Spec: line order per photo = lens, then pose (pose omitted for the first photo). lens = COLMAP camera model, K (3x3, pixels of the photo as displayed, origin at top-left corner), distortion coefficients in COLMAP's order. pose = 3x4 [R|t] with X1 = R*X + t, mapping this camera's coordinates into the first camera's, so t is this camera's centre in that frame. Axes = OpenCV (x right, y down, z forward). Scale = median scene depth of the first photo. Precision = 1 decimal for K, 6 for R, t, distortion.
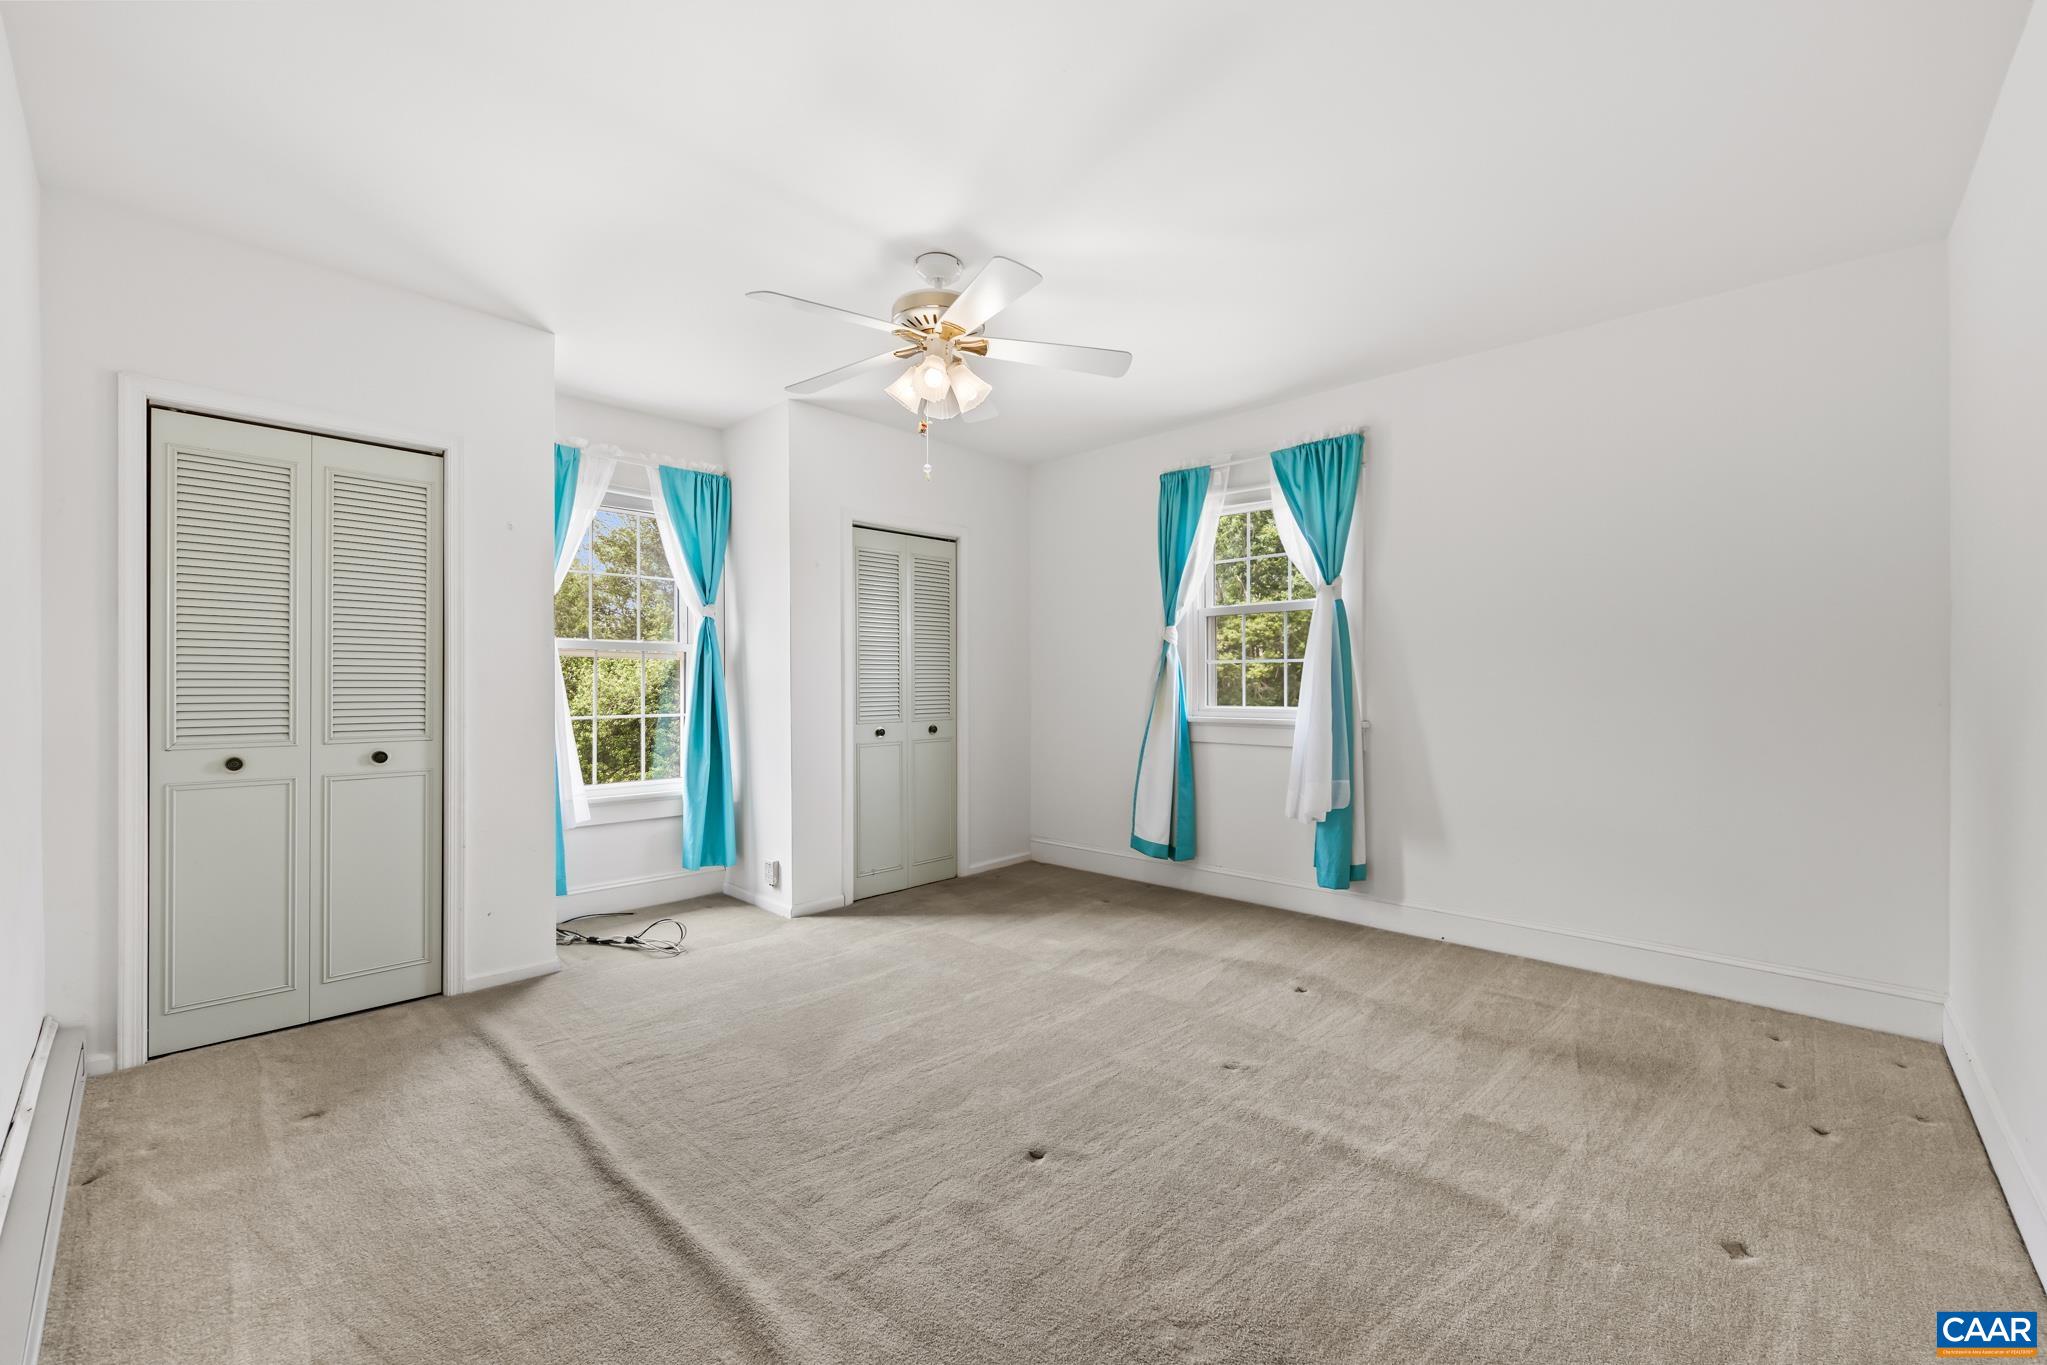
lens RADIAL K [[824.7, 0, 1014.4], [0, 824.7, 680.6], [0, 0, 1]] dist [-0.002791, 0.000360]
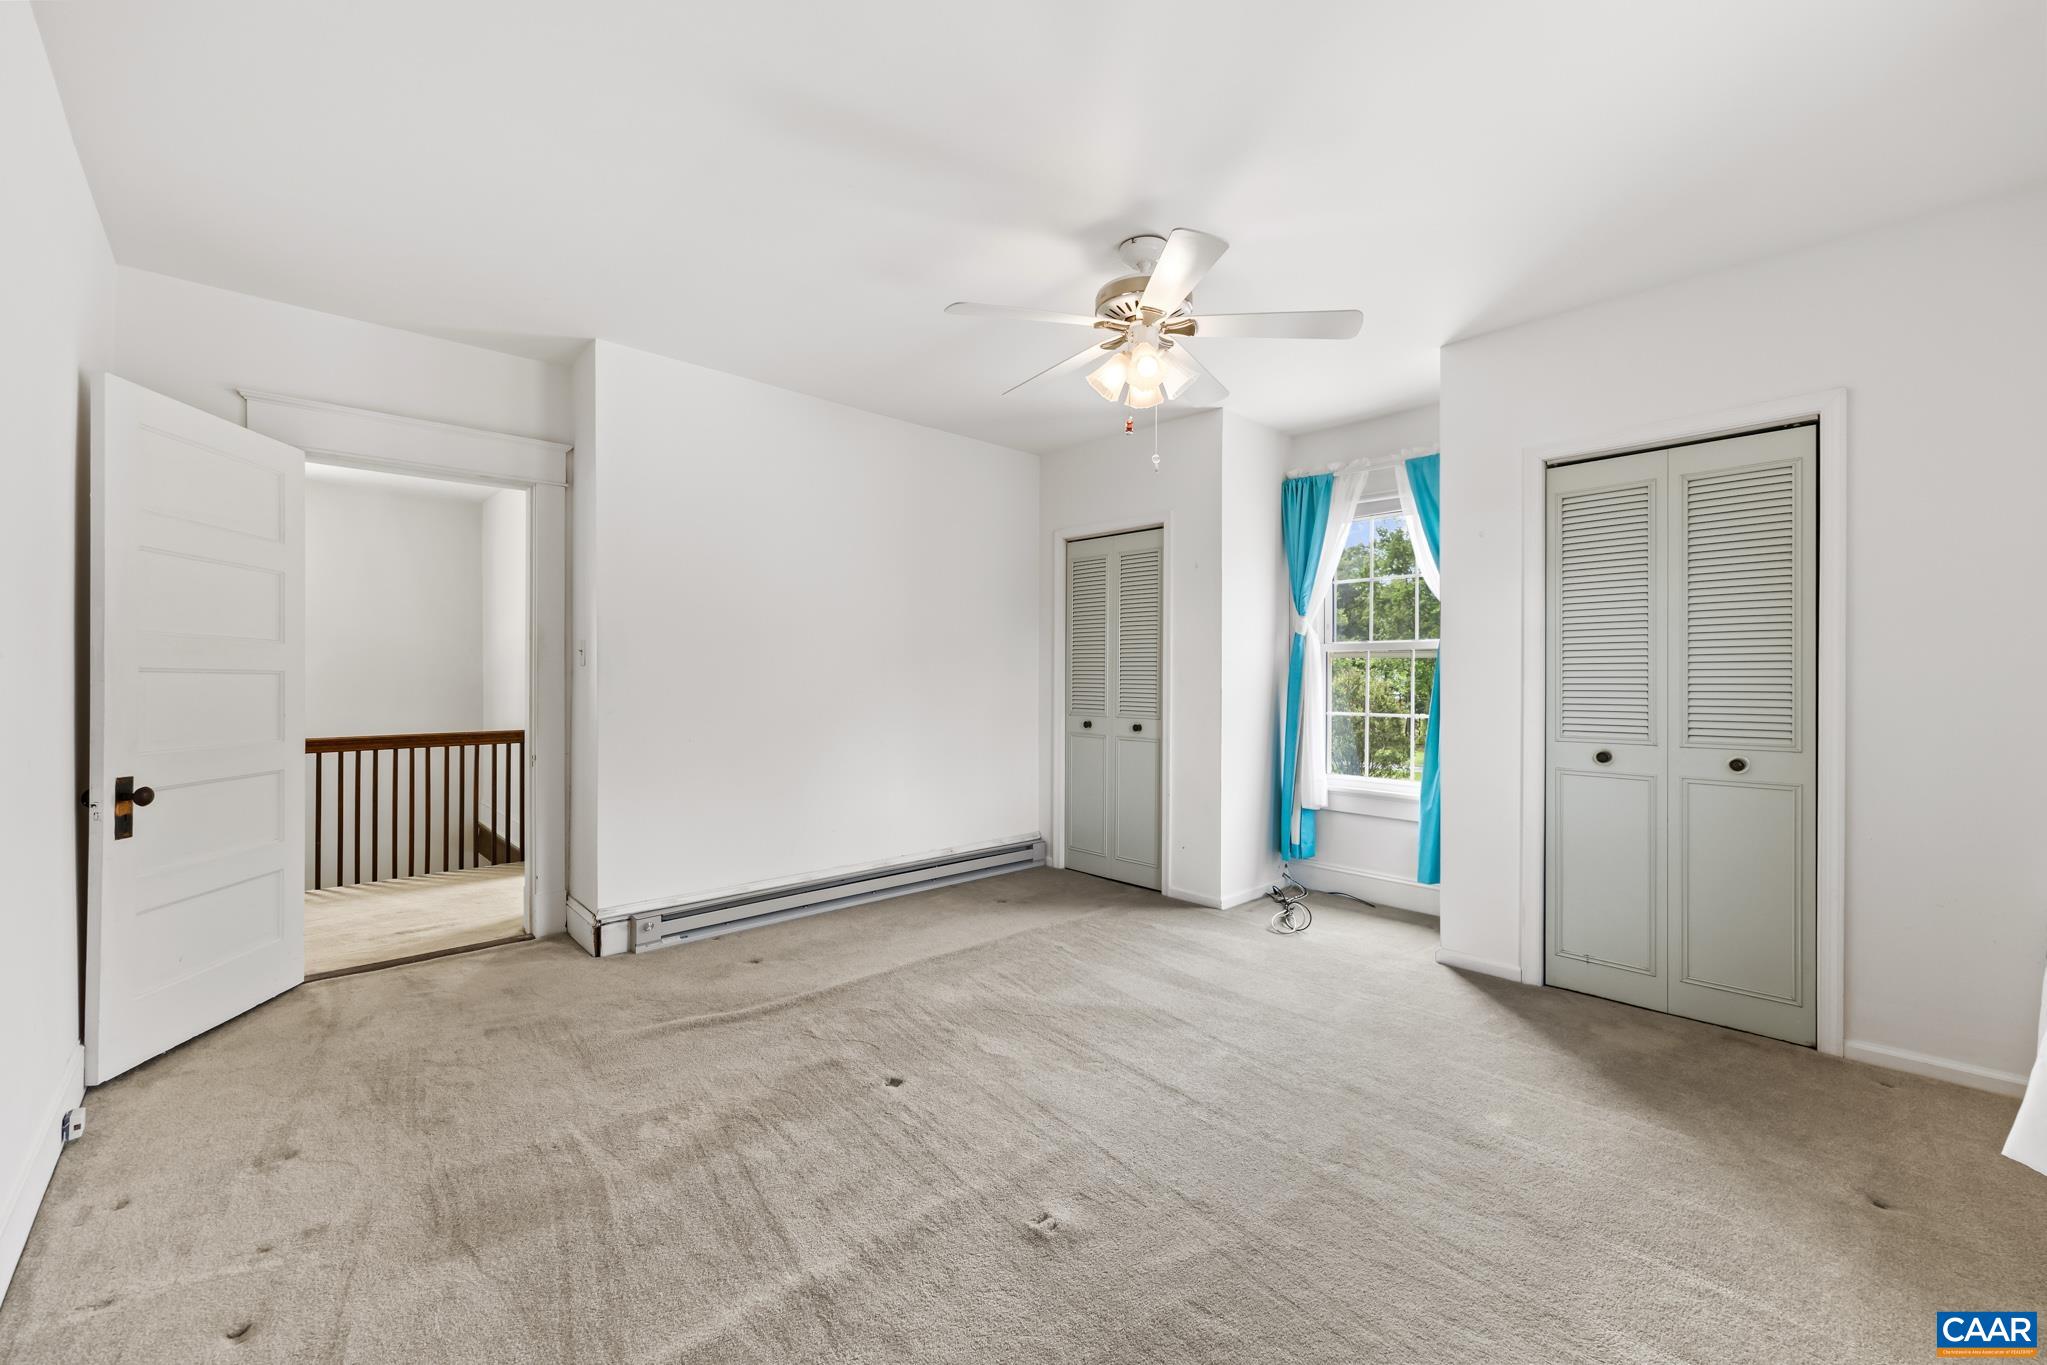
lens RADIAL K [[824.7, 0, 1017.1], [0, 824.7, 692.8], [0, 0, 1]] dist [-0.002791, 0.000360]
pose [[-0.050889, 0.013190, -0.998617, 0.737571], [-0.005762, 0.999892, 0.013501, 0.005225], [0.998688, 0.006441, -0.050807, 0.765404]]
